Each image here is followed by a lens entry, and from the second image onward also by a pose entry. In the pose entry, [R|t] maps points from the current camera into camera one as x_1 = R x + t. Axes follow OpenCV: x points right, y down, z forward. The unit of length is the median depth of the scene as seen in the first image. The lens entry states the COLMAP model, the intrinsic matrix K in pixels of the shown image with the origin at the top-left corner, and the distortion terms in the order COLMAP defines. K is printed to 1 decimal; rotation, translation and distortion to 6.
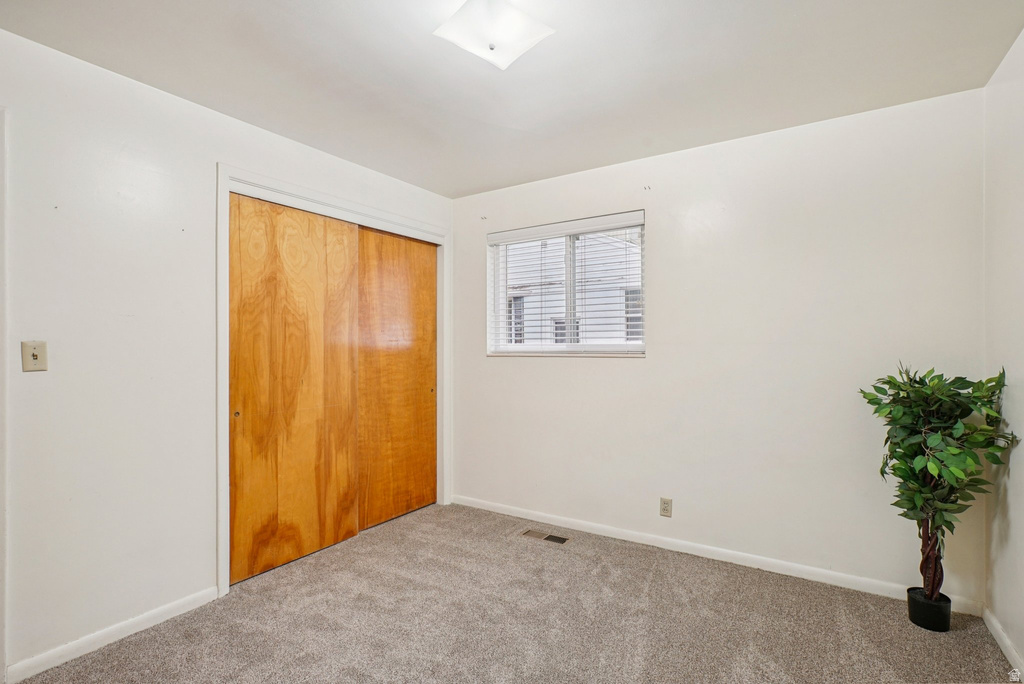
lens RADIAL K [[487.6, 0, 511.8], [0, 487.6, 348.9], [0, 0, 1]] dist [-0.004484, -0.000133]
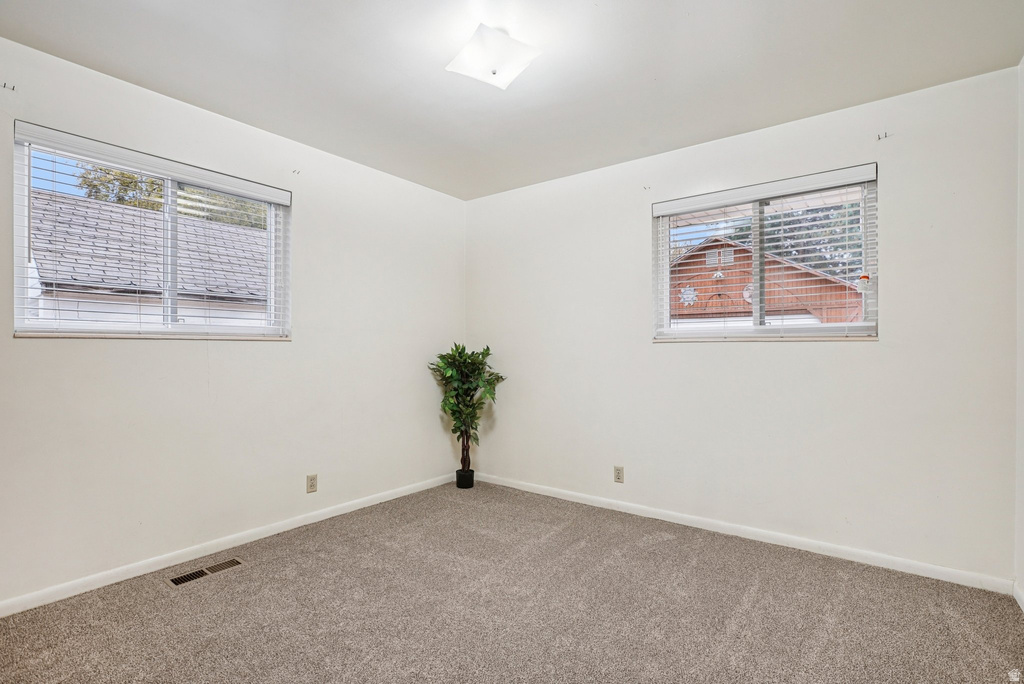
lens RADIAL K [[487.6, 0, 511.8], [0, 487.6, 348.9], [0, 0, 1]] dist [-0.004484, -0.000133]
pose [[0.092714, 0.003213, 0.995688, -0.767526], [0.000916, 0.999994, -0.003313, 0.043101], [-0.995692, 0.001219, 0.092710, 0.527340]]
